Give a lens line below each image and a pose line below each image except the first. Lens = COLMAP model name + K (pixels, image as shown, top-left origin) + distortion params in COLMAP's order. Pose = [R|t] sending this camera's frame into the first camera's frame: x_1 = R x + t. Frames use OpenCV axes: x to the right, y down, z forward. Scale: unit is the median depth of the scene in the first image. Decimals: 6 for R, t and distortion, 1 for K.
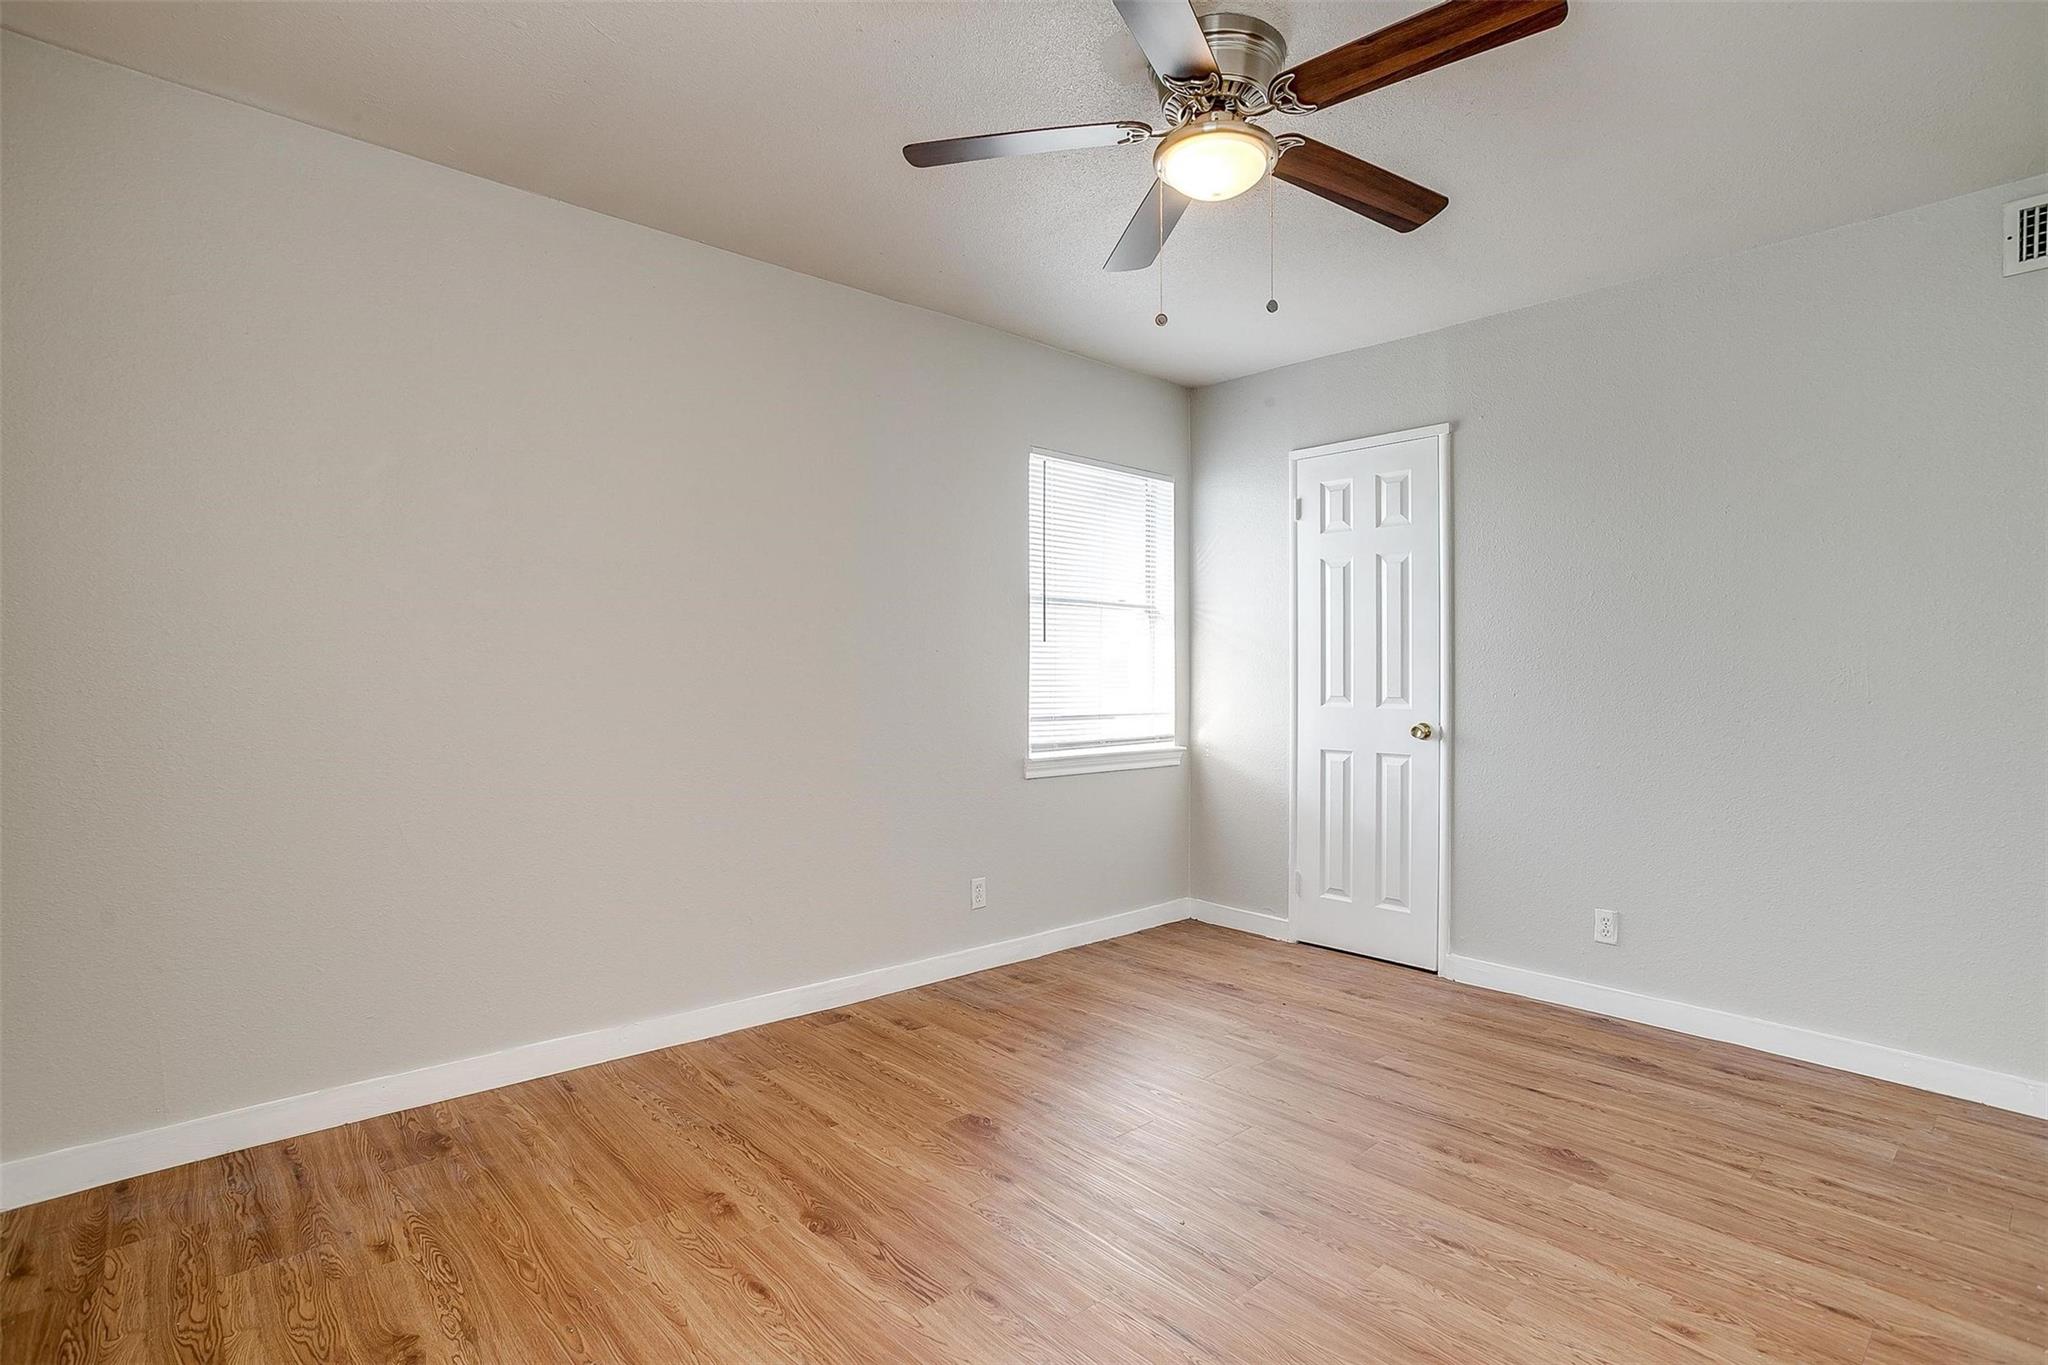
lens RADIAL K [[996.1, 0, 1012.3], [0, 996.1, 672.8], [0, 0, 1]] dist [-0.055485, 0.030689]
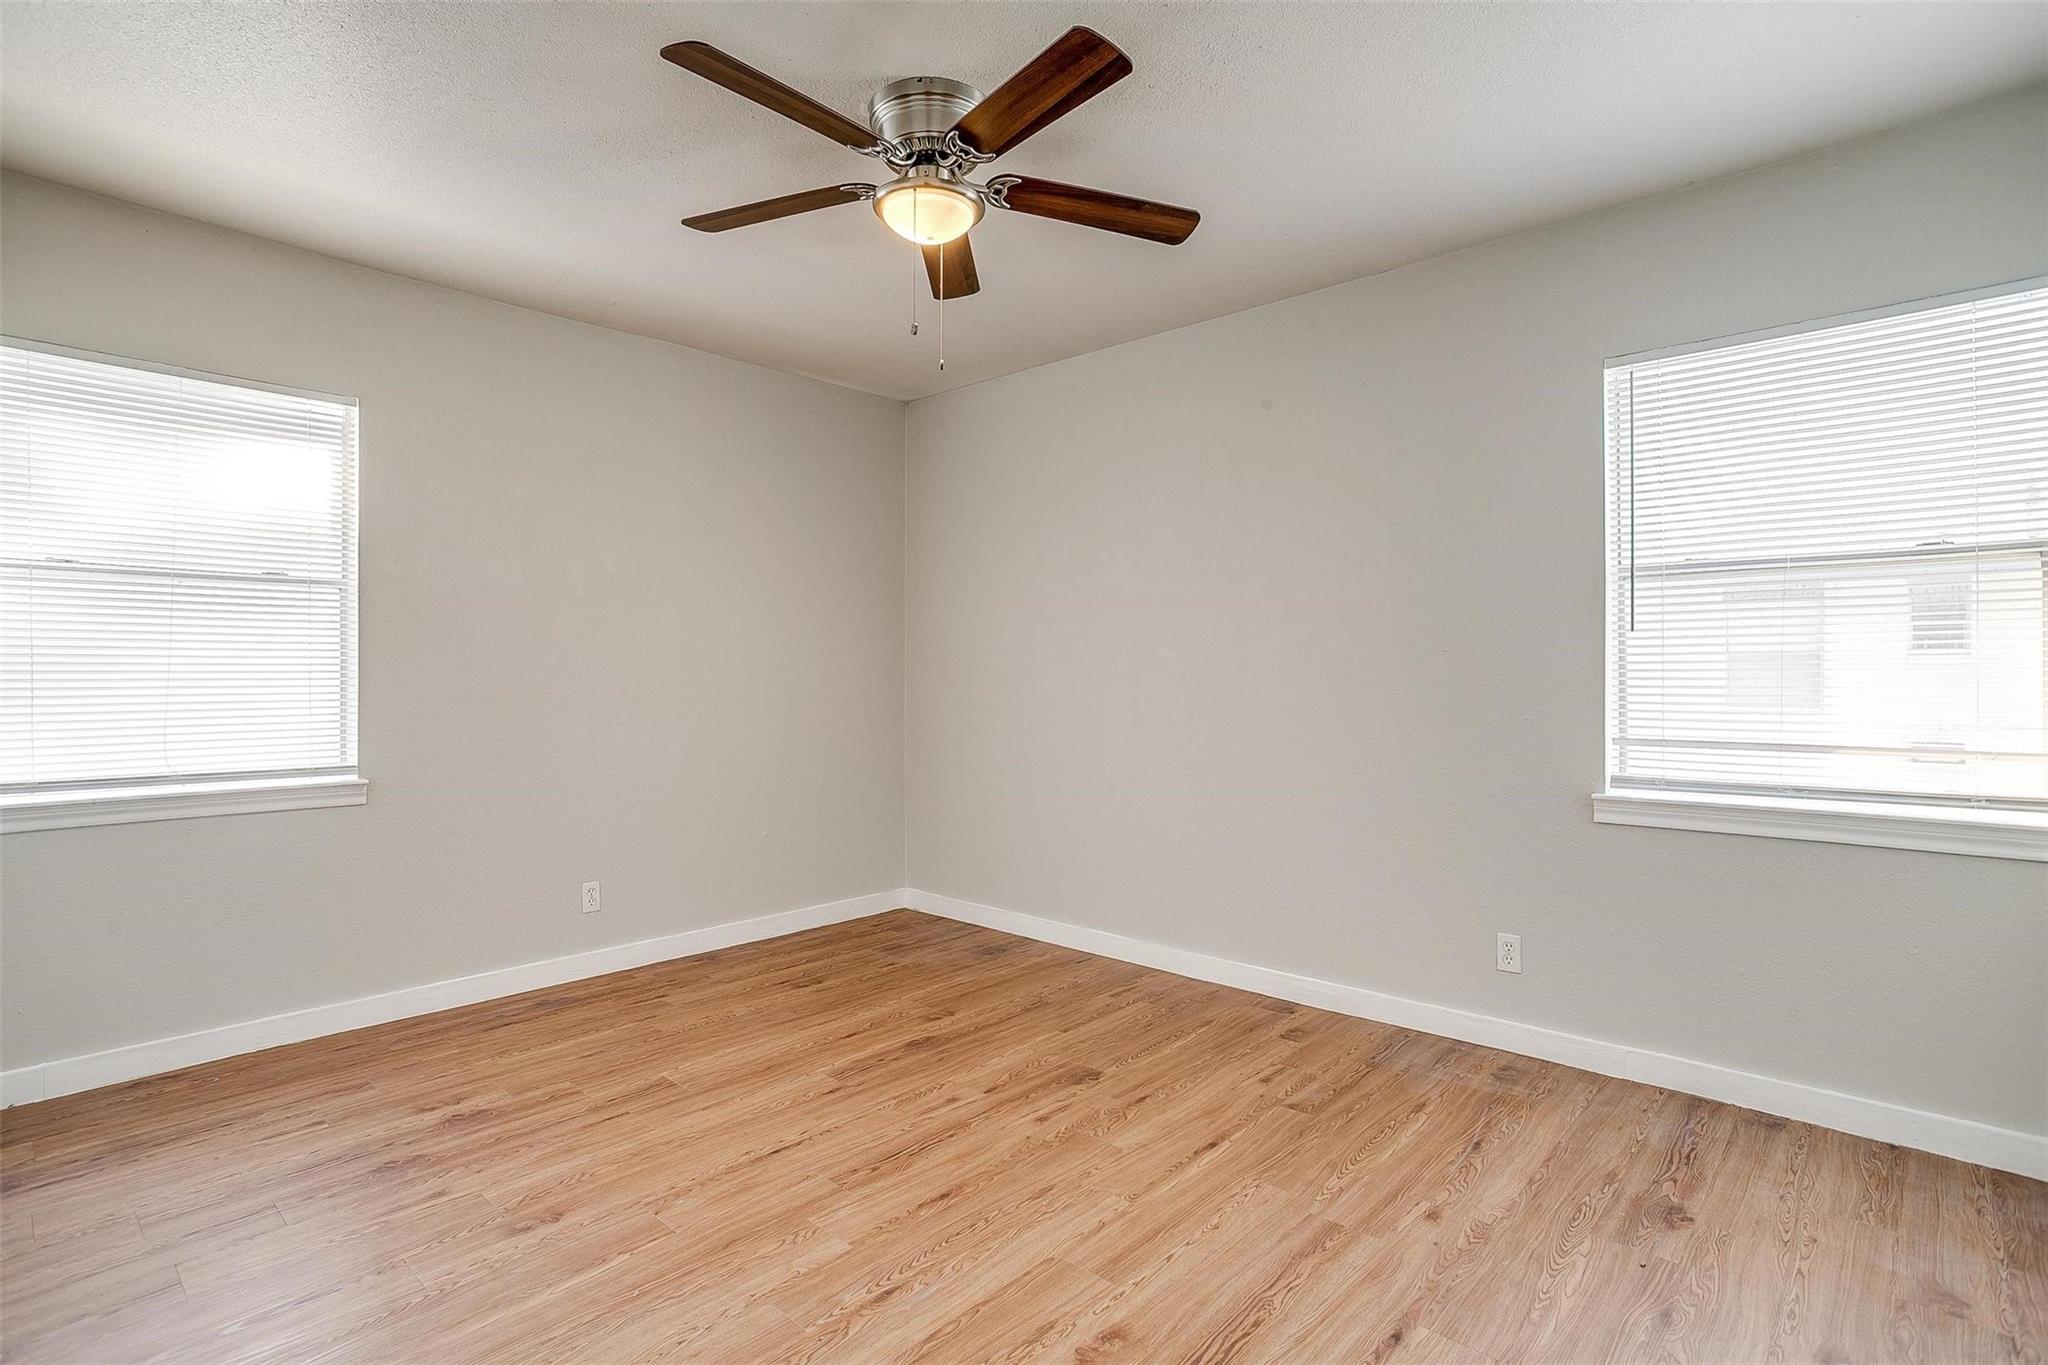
lens RADIAL K [[996.1, 0, 1012.3], [0, 996.1, 672.8], [0, 0, 1]] dist [-0.055485, 0.030689]
pose [[0.090670, -0.008775, -0.995842, 0.830232], [0.003141, 0.999959, -0.008525, 0.003425], [0.995876, -0.002355, 0.090694, 0.621322]]
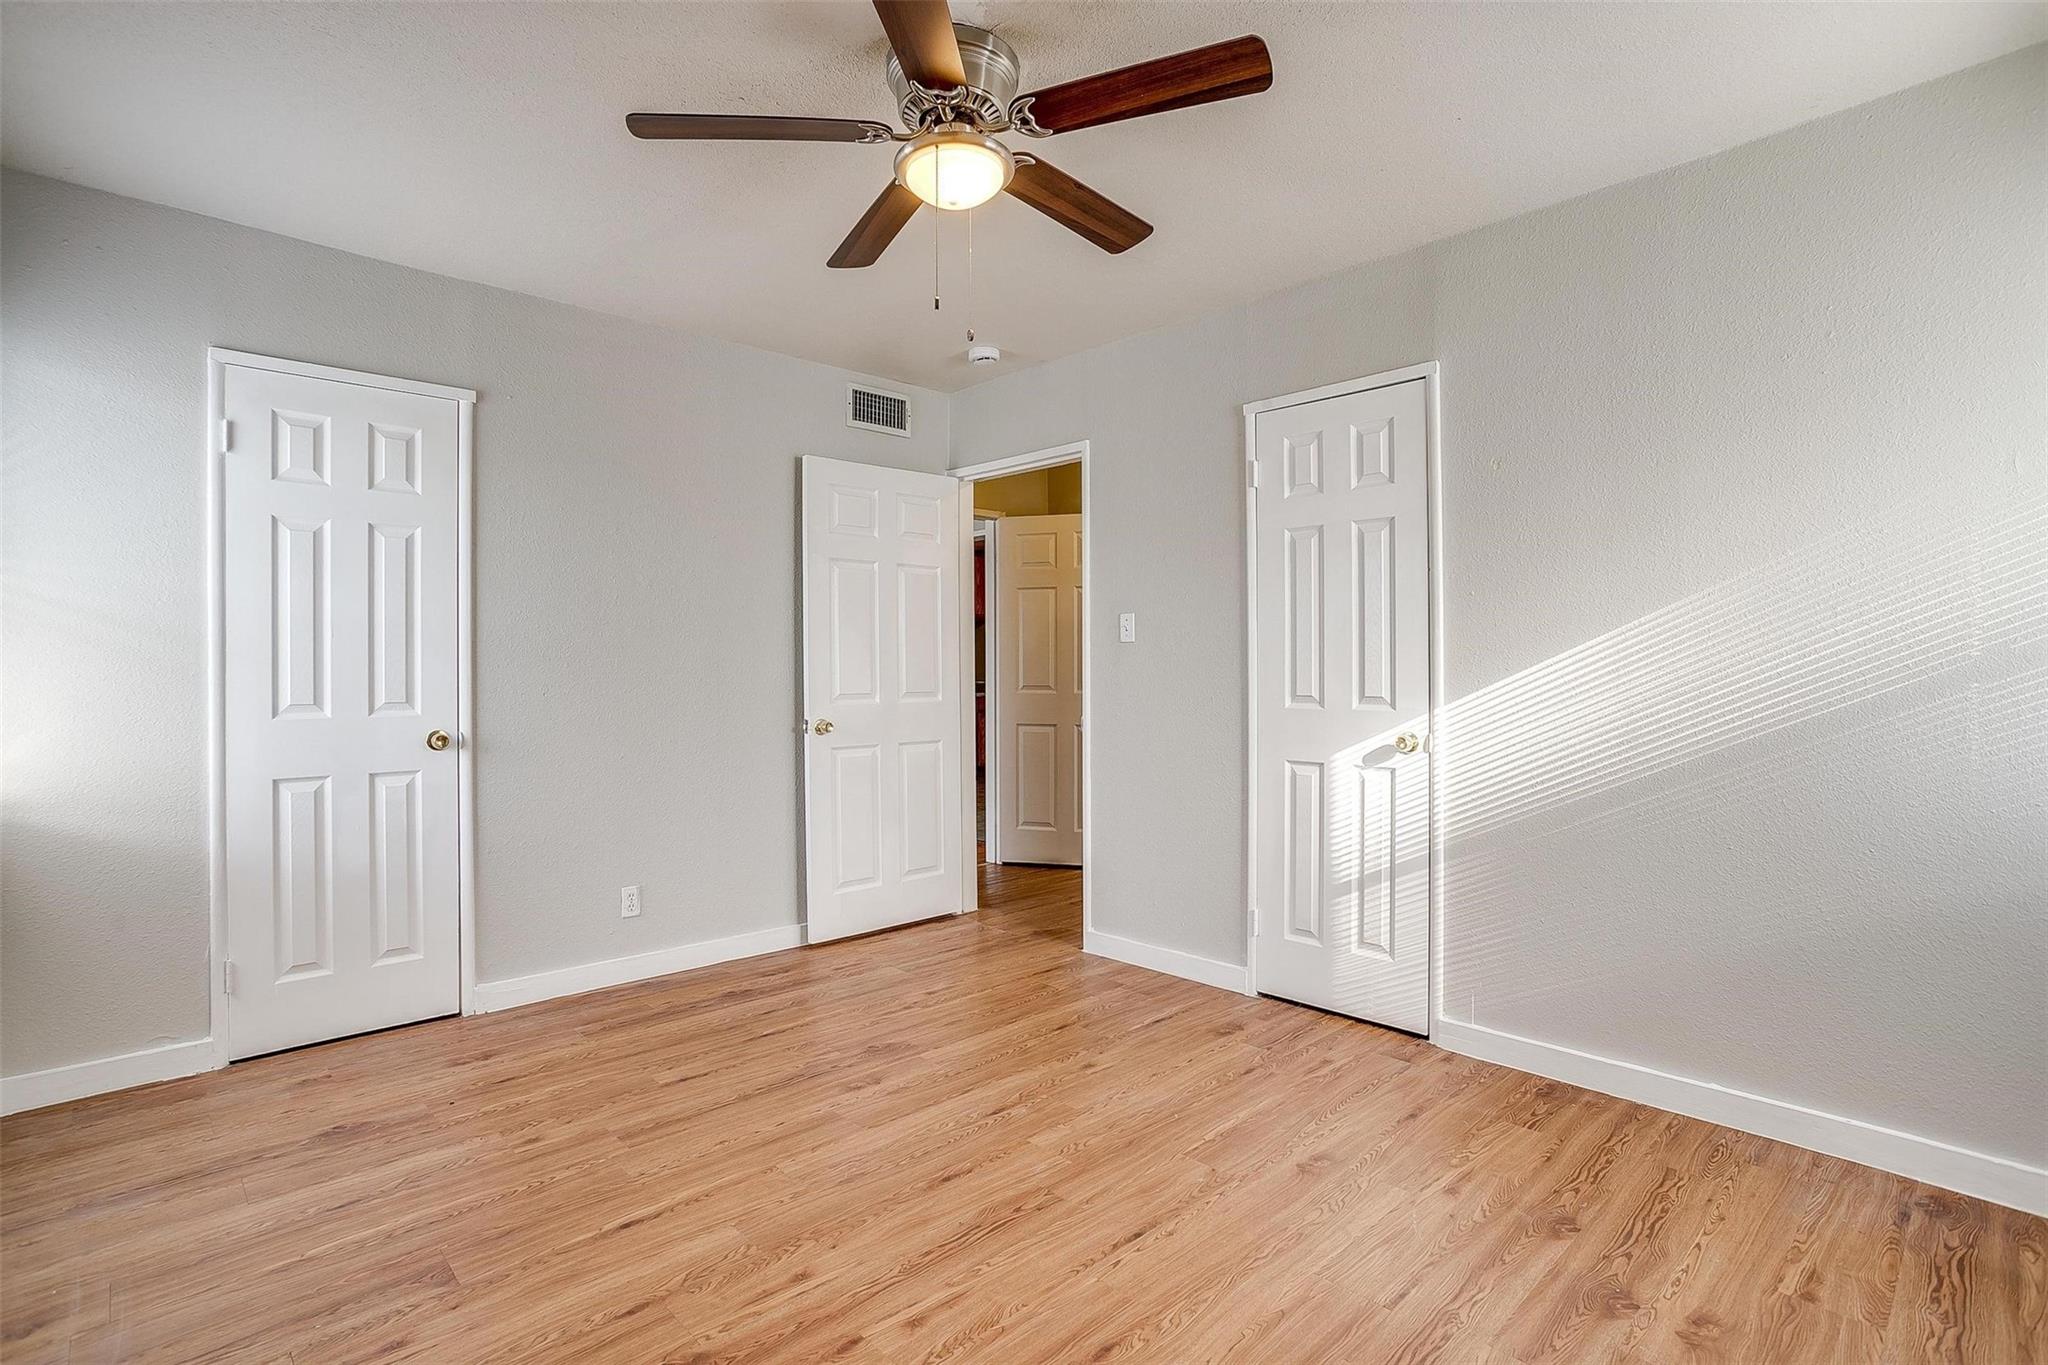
lens RADIAL K [[996.1, 0, 1012.3], [0, 996.1, 672.8], [0, 0, 1]] dist [-0.055485, 0.030689]
pose [[-0.021582, -0.009610, 0.999721, -0.515031], [0.002695, 0.999950, 0.009670, -0.007370], [-0.999763, 0.002903, -0.021555, 0.602954]]
